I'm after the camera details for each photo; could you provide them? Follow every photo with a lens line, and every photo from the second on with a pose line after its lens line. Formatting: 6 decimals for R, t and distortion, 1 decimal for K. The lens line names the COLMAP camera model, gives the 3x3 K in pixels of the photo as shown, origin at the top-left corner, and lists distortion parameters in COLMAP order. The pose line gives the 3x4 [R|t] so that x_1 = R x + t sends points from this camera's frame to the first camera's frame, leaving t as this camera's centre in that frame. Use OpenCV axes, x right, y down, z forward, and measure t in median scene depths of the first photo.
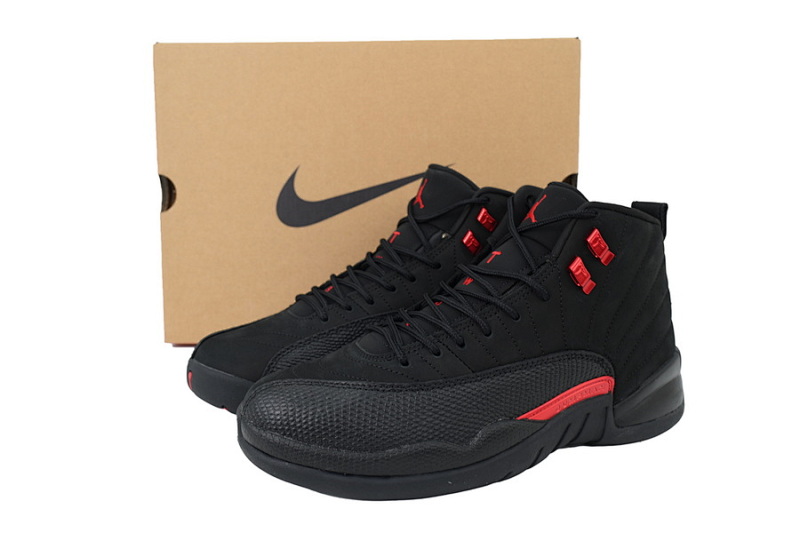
lens RADIAL K [[736.9, 0, 400.0], [0, 736.9, 266.5], [0, 0, 1]] dist [0.003149, -0.000265]
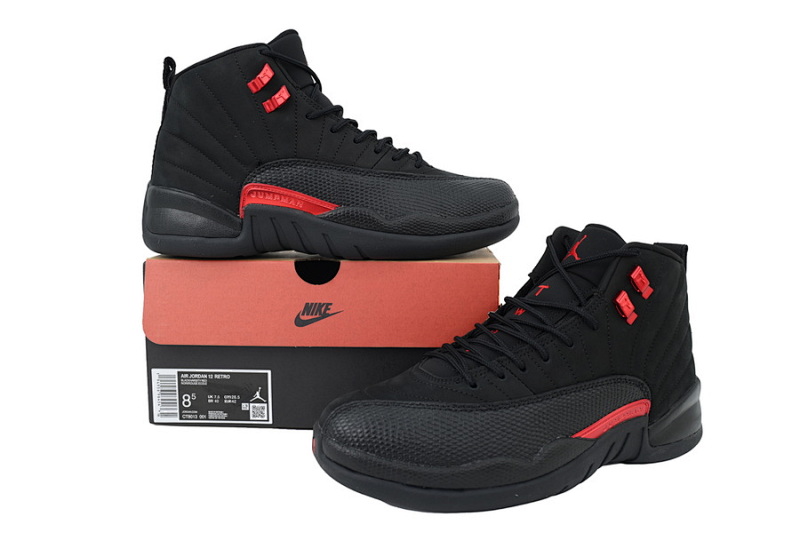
lens RADIAL K [[736.9, 0, 400.0], [0, 736.9, 266.5], [0, 0, 1]] dist [0.003149, -0.000265]
pose [[0.996092, 0.019255, 0.086193, -0.193537], [-0.014807, 0.998540, -0.051944, 0.013123], [-0.087067, 0.050465, 0.994923, -0.083841]]
